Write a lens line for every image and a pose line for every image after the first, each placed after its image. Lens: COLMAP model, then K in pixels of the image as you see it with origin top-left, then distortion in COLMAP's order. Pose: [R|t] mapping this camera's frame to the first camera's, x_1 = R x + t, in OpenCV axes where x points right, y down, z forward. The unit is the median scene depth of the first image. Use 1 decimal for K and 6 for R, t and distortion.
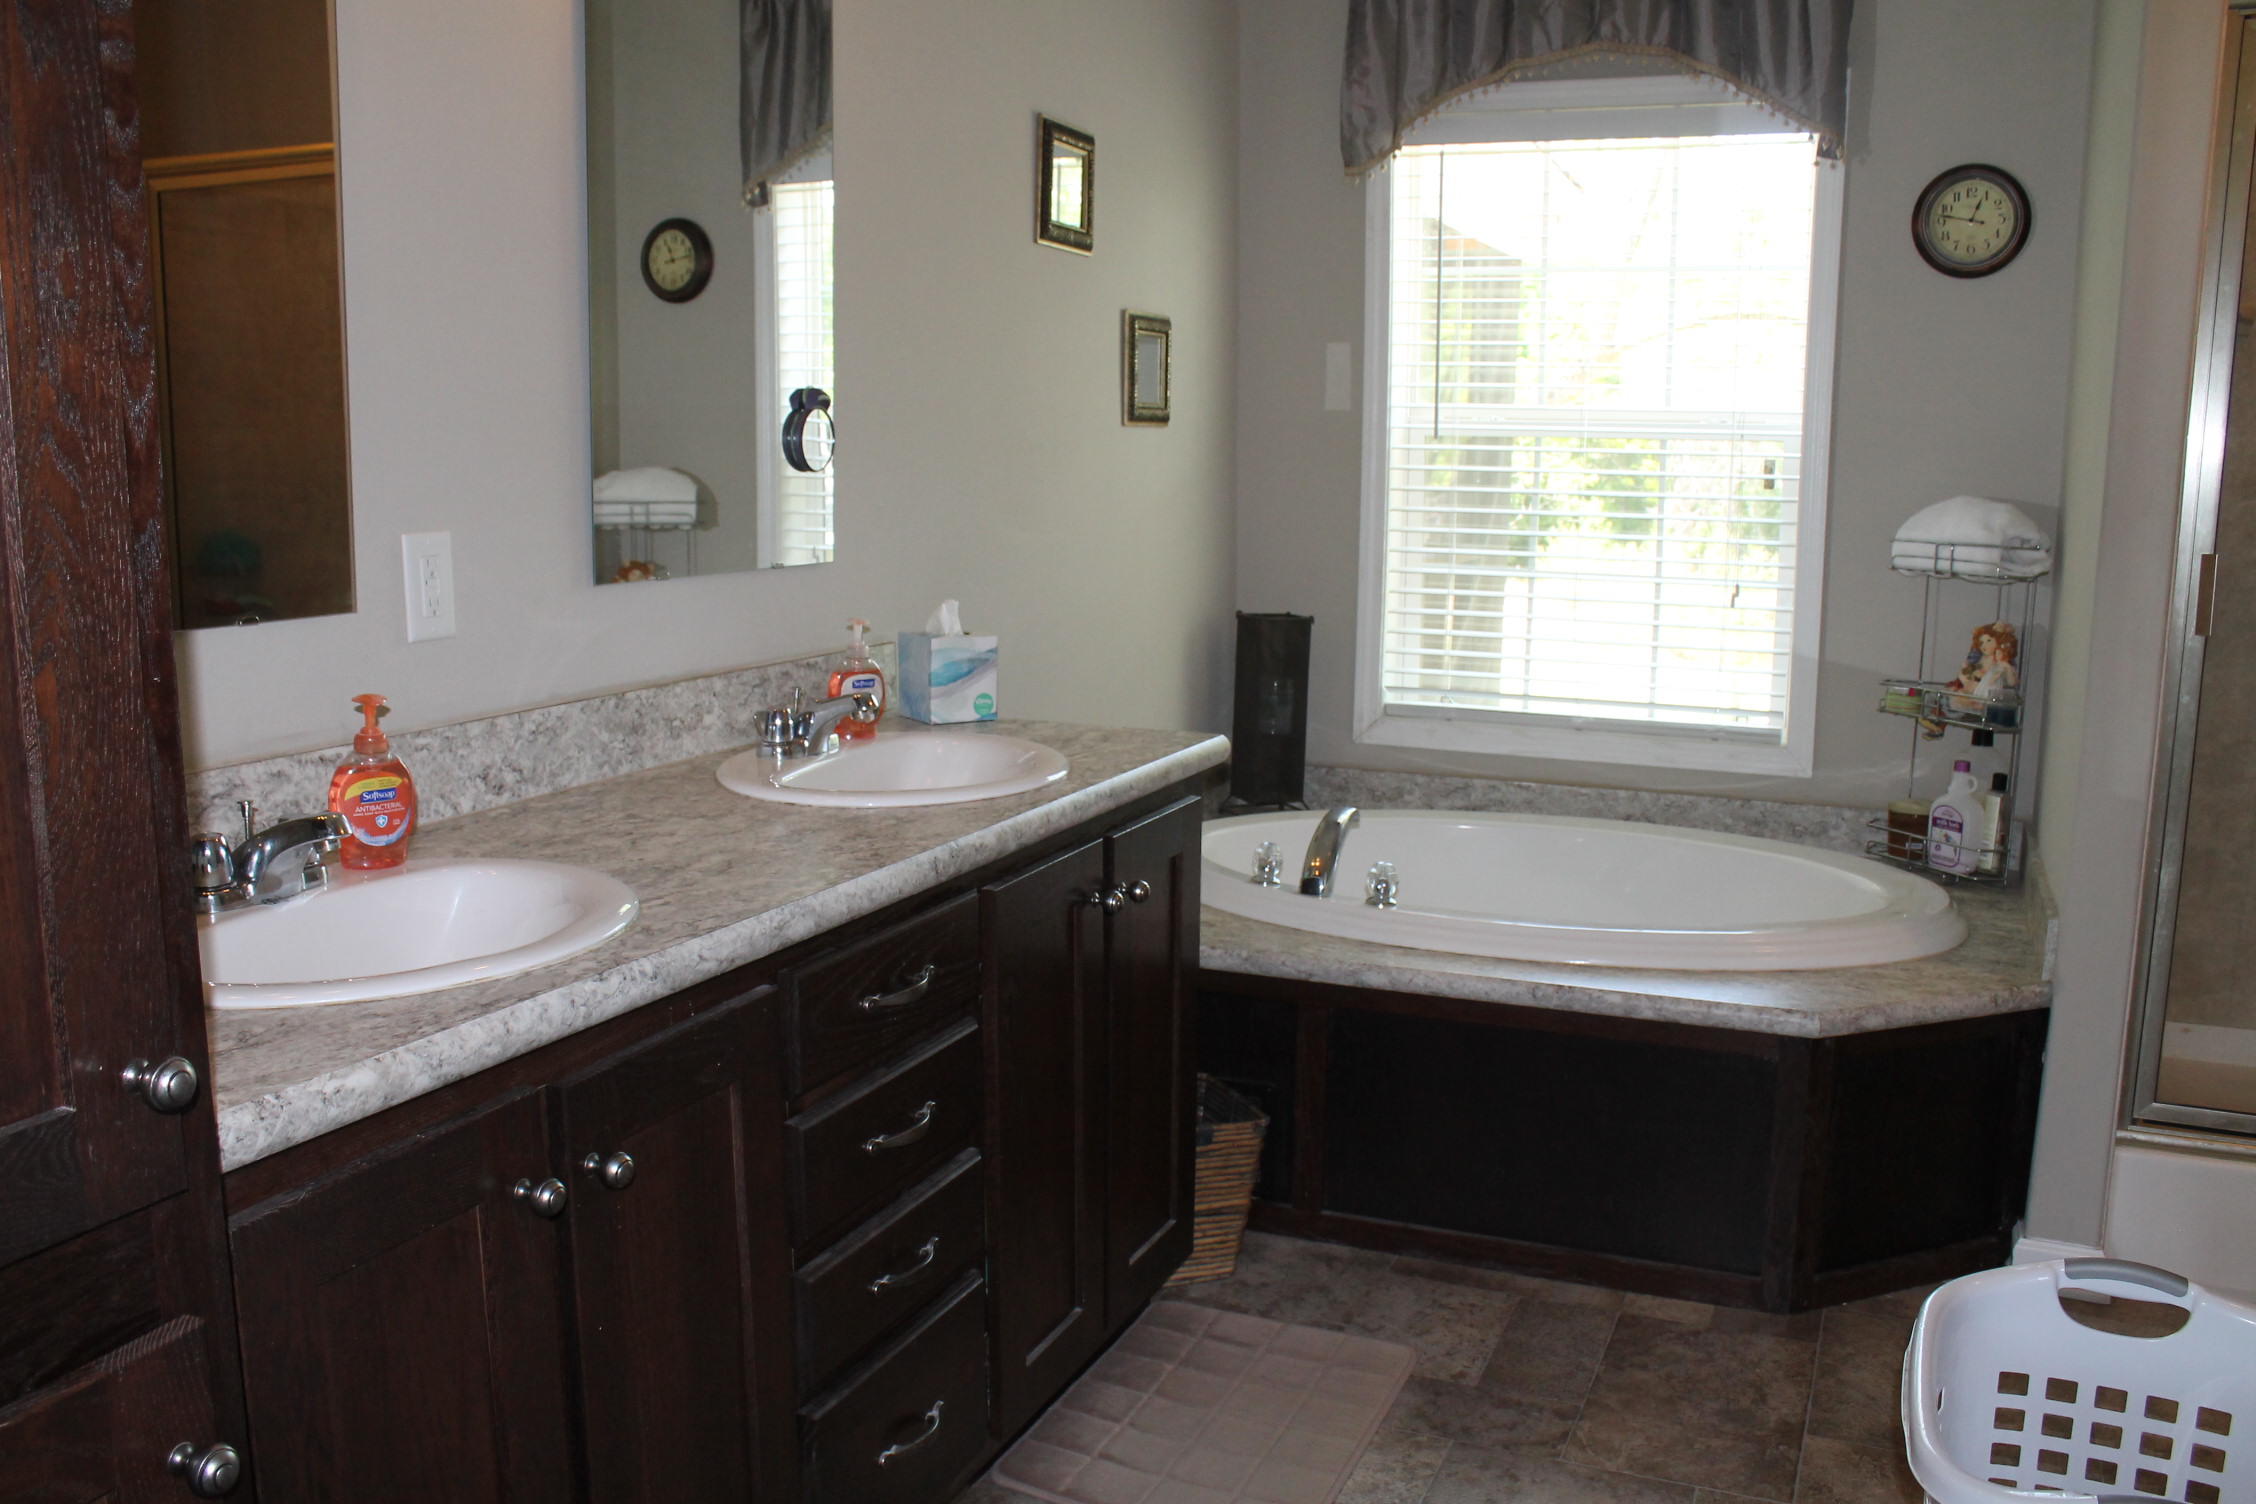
lens RADIAL K [[1926.4, 0, 1120.9], [0, 1926.4, 763.1], [0, 0, 1]] dist [-0.182712, 0.188877]
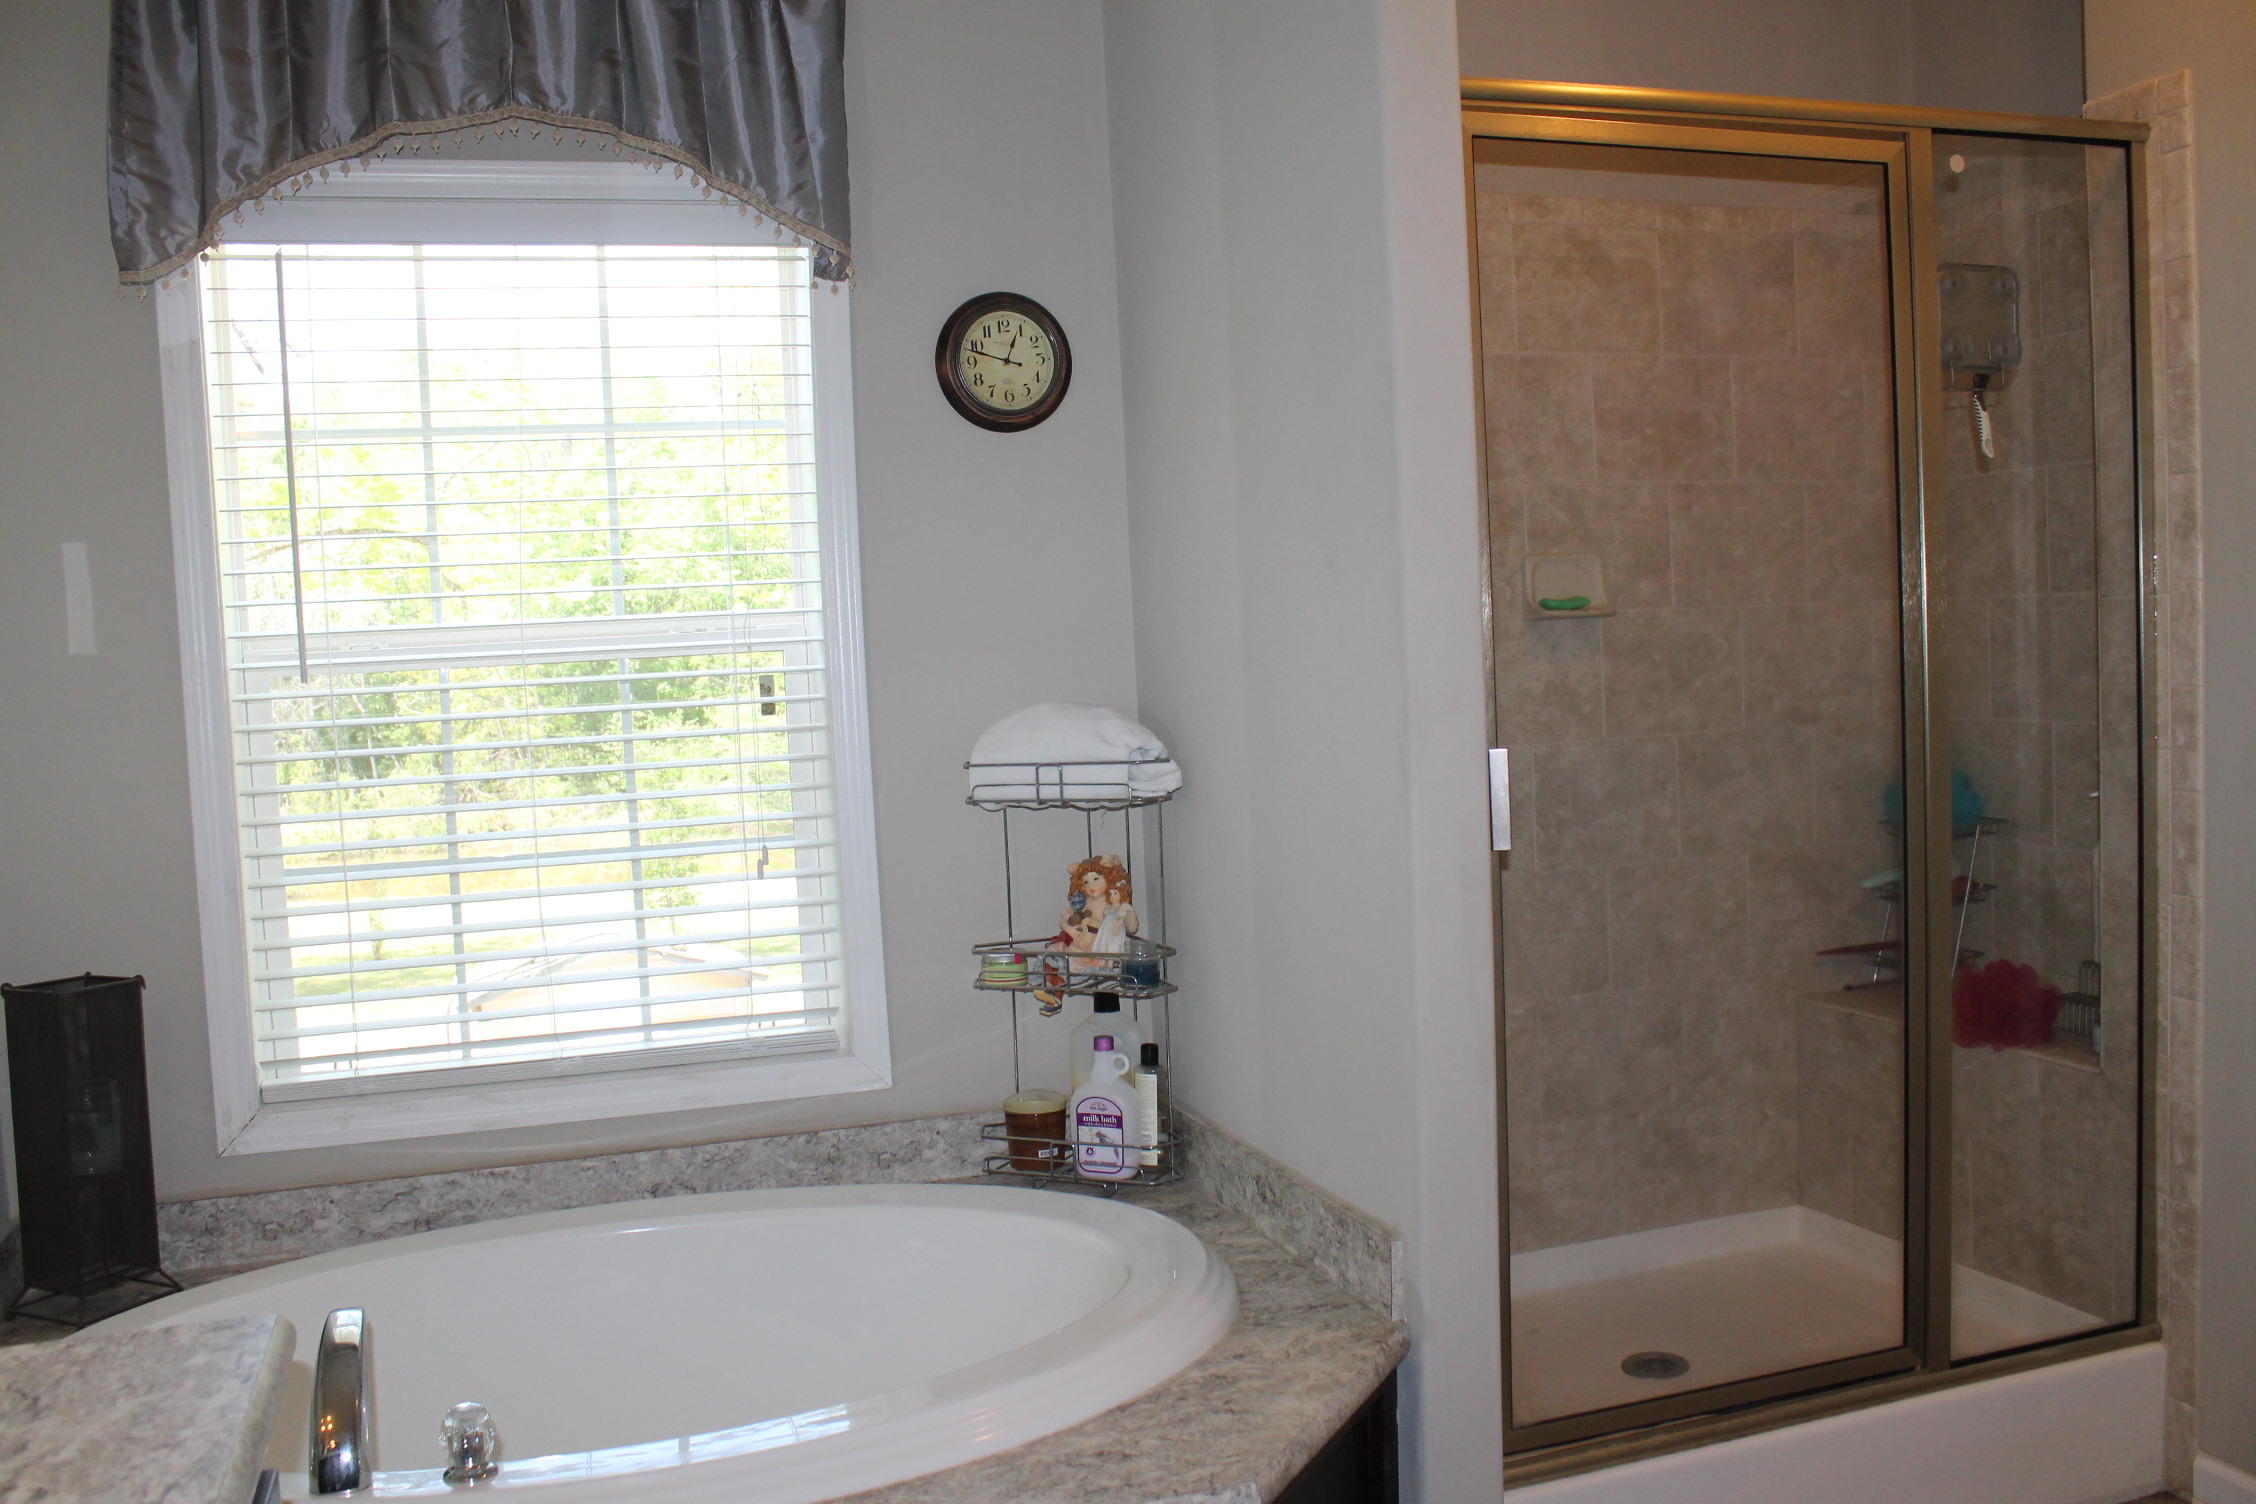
lens RADIAL K [[1926.4, 0, 1120.9], [0, 1926.4, 763.1], [0, 0, 1]] dist [-0.182712, 0.188877]
pose [[0.745482, -0.086696, 0.660863, -0.062662], [0.162294, 0.985274, -0.053821, -0.067524], [-0.646465, 0.147377, 0.748574, 0.367500]]
